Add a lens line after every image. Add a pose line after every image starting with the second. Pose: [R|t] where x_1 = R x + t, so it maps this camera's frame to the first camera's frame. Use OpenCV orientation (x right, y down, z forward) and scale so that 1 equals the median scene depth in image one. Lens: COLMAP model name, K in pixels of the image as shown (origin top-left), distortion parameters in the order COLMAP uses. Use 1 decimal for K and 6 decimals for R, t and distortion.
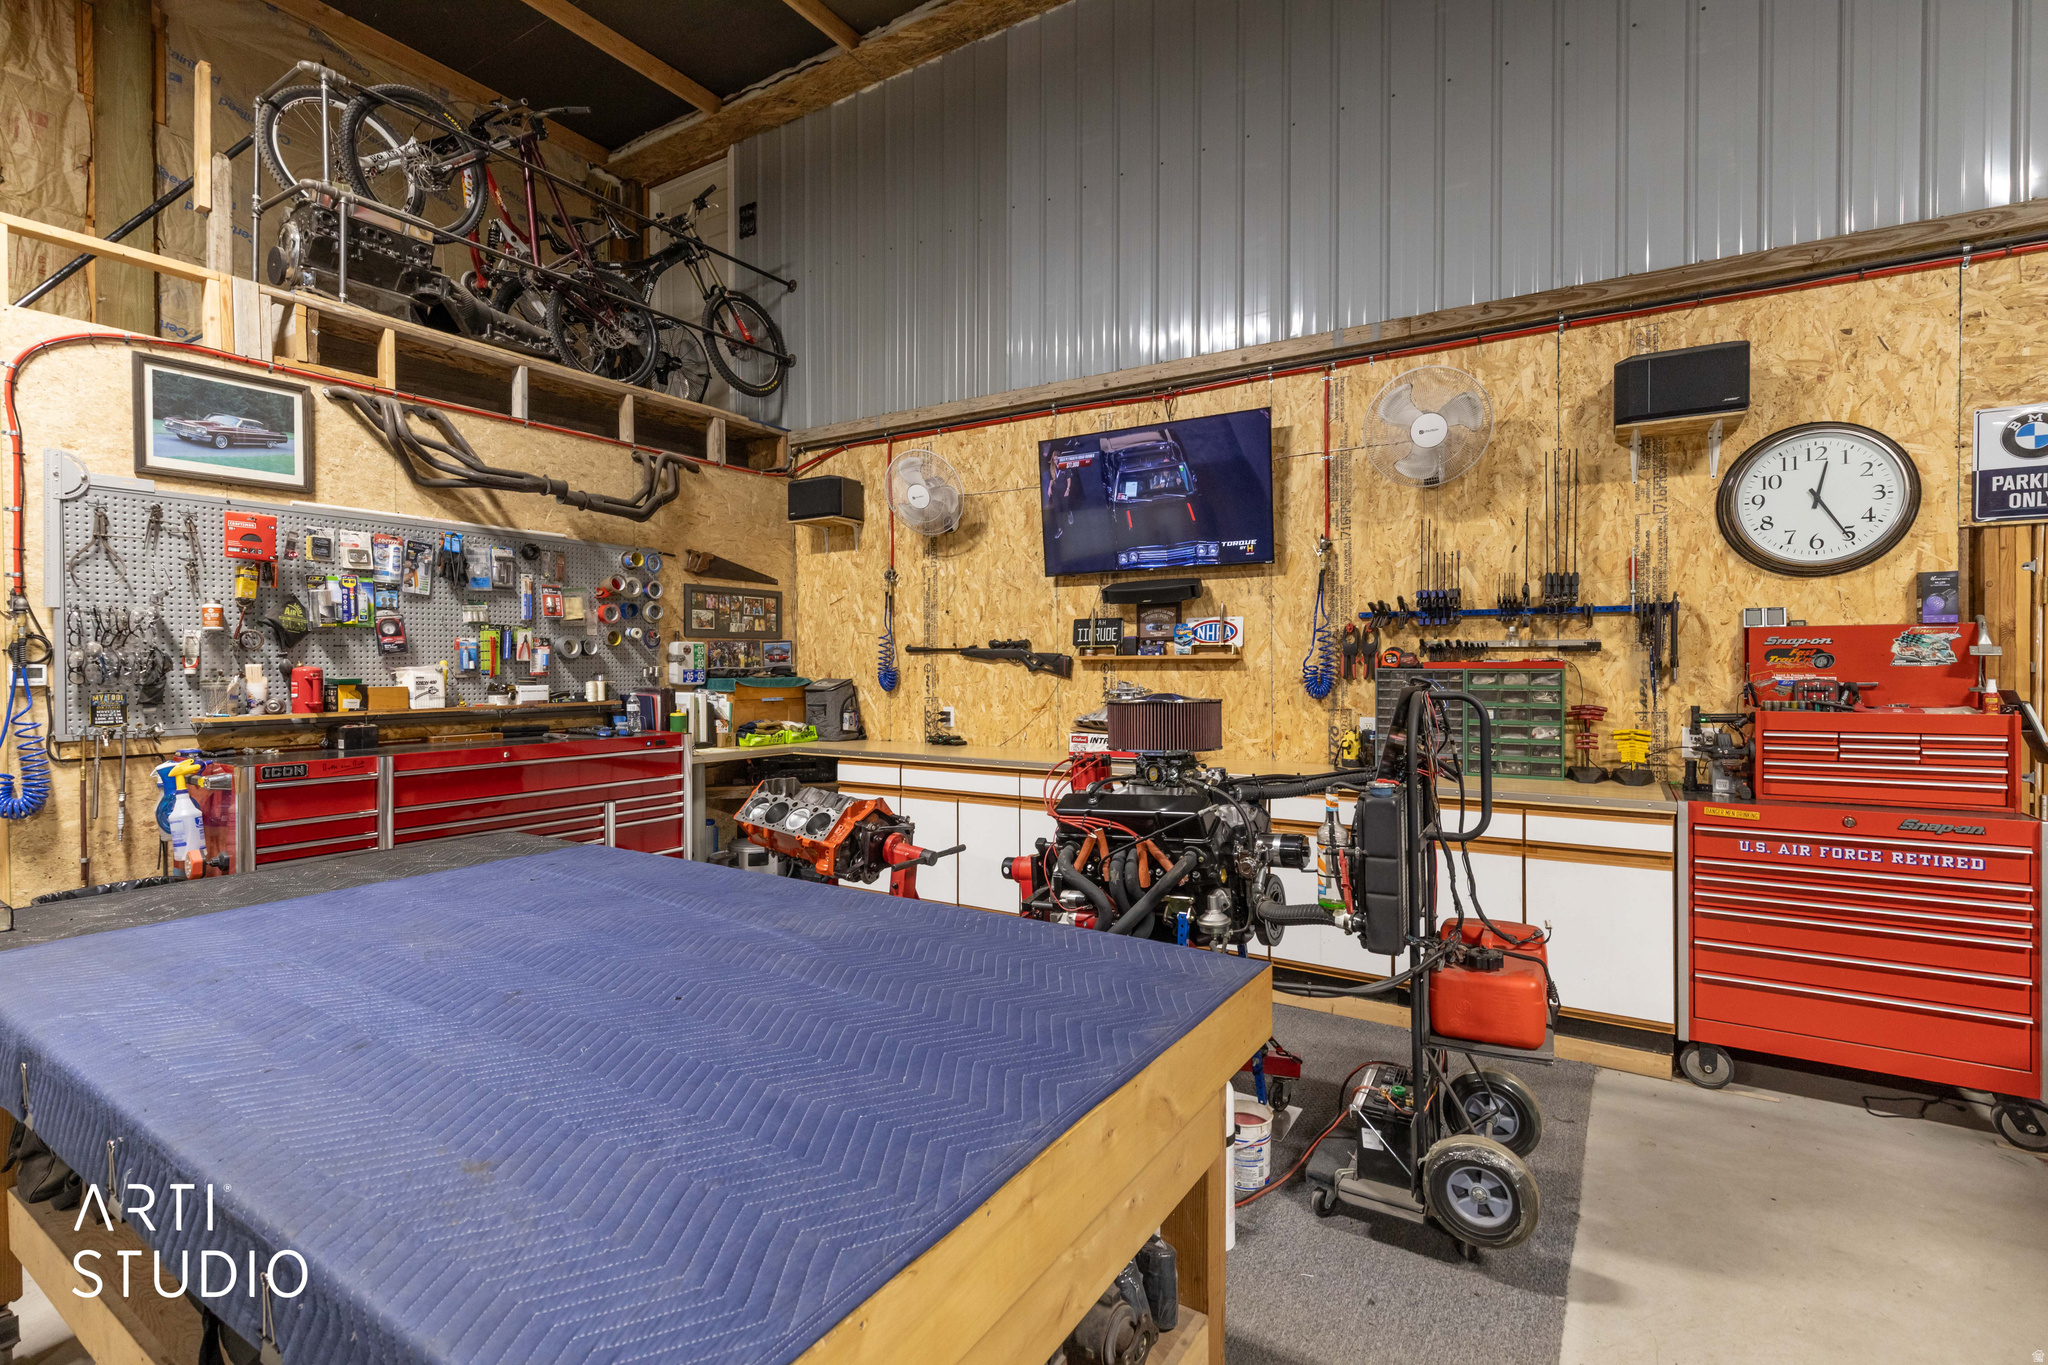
lens RADIAL K [[947.6, 0, 1011.6], [0, 947.6, 675.6], [0, 0, 1]] dist [-0.004290, -0.001530]
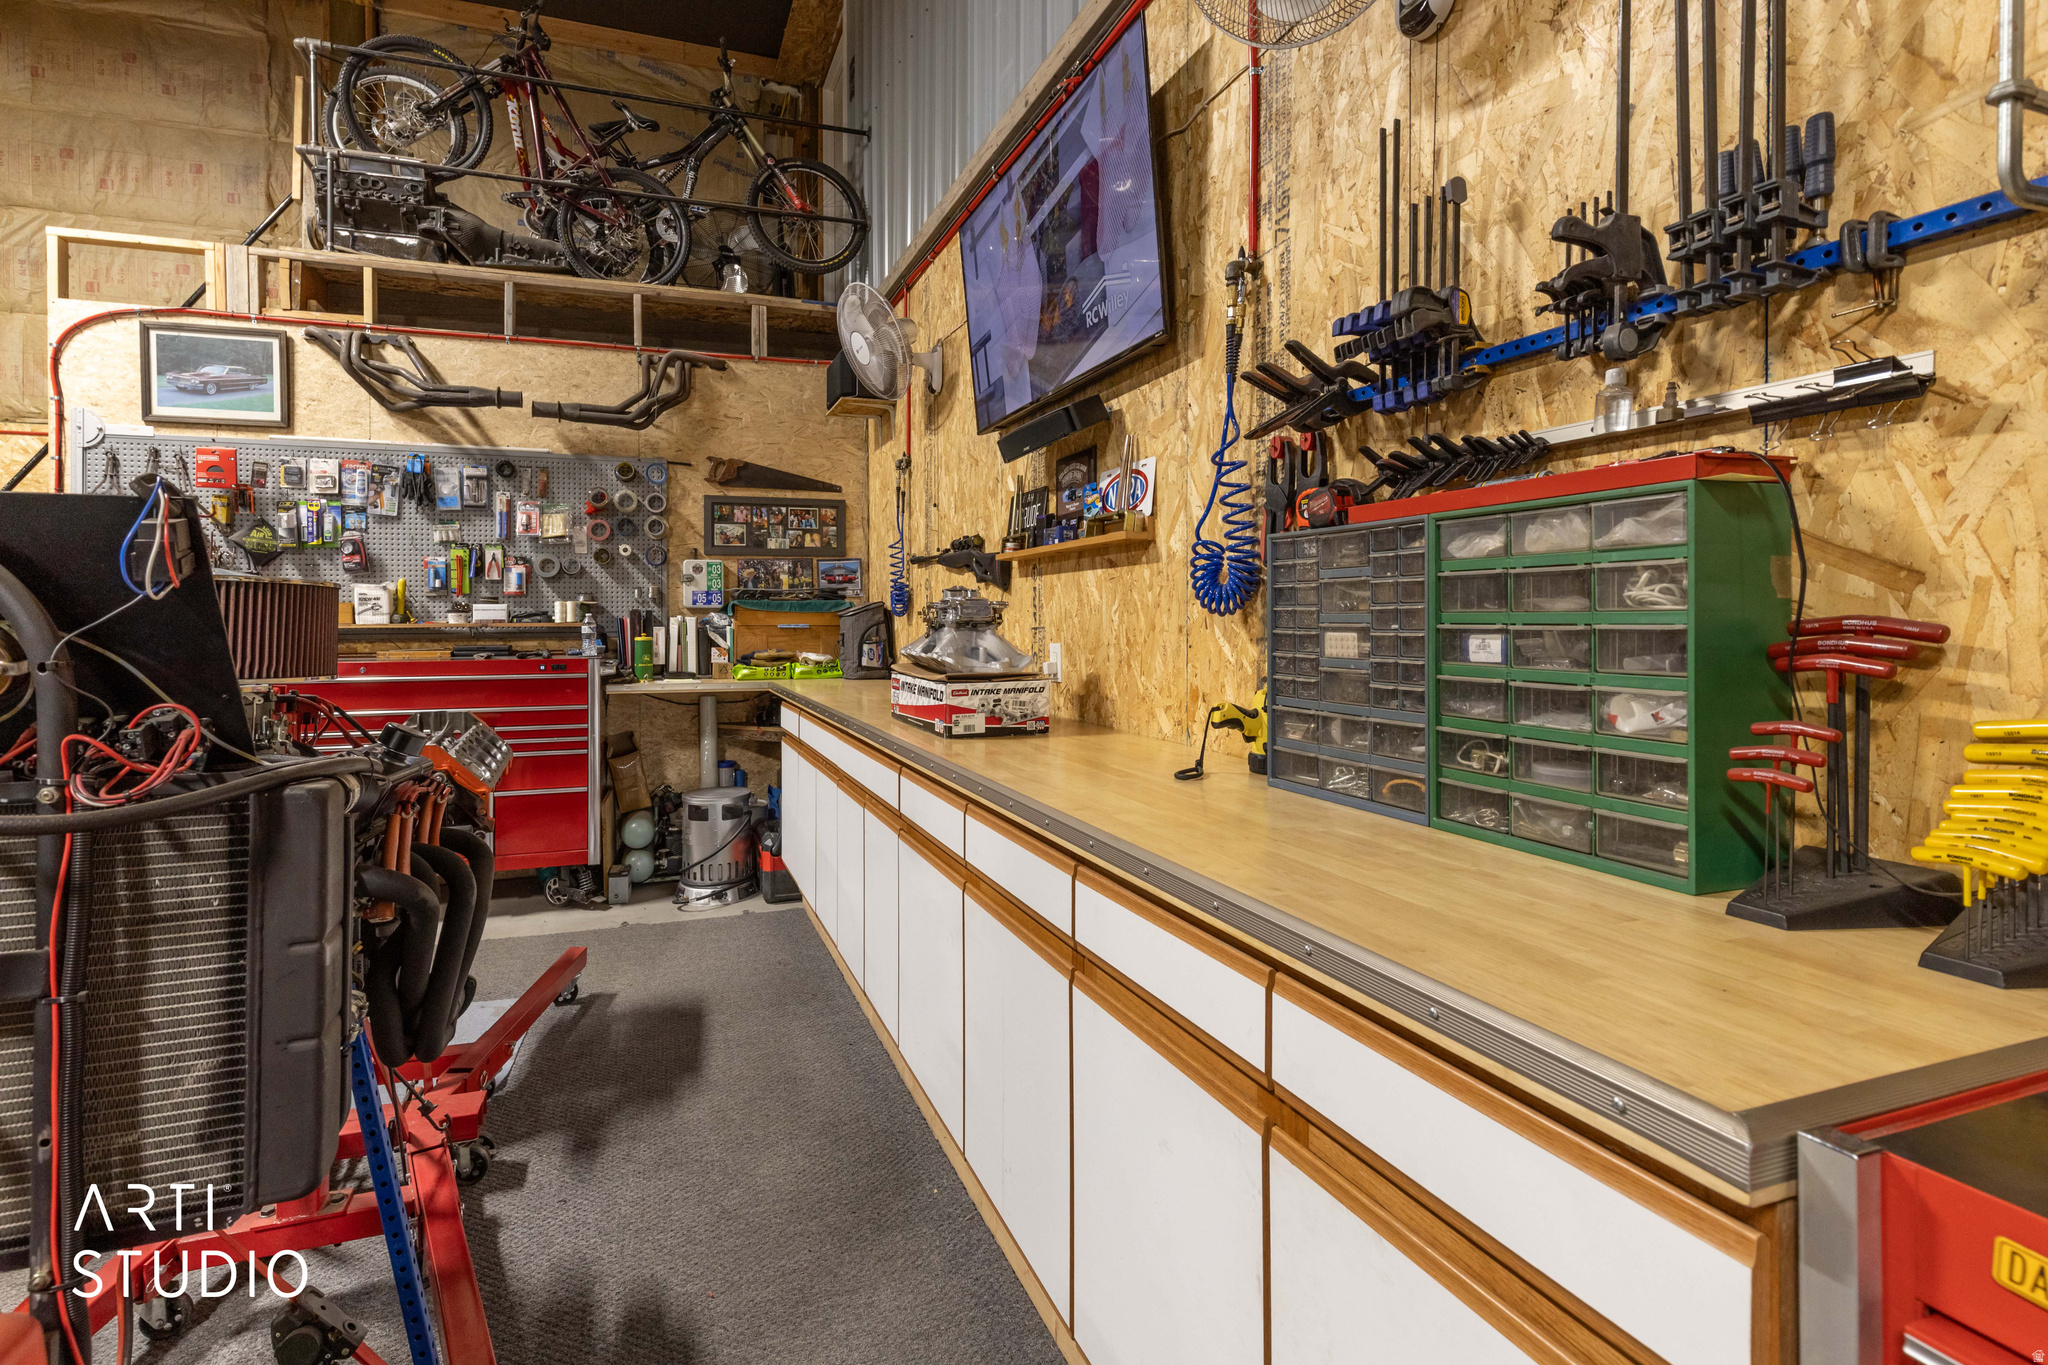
lens RADIAL K [[947.6, 0, 967.9], [0, 947.6, 621.8], [0, 0, 1]] dist [-0.004290, -0.001530]
pose [[0.777836, 0.002135, -0.628464, 0.504504], [-0.006221, 0.999971, -0.004303, 0.030556], [0.628437, 0.007257, 0.777827, 0.565708]]
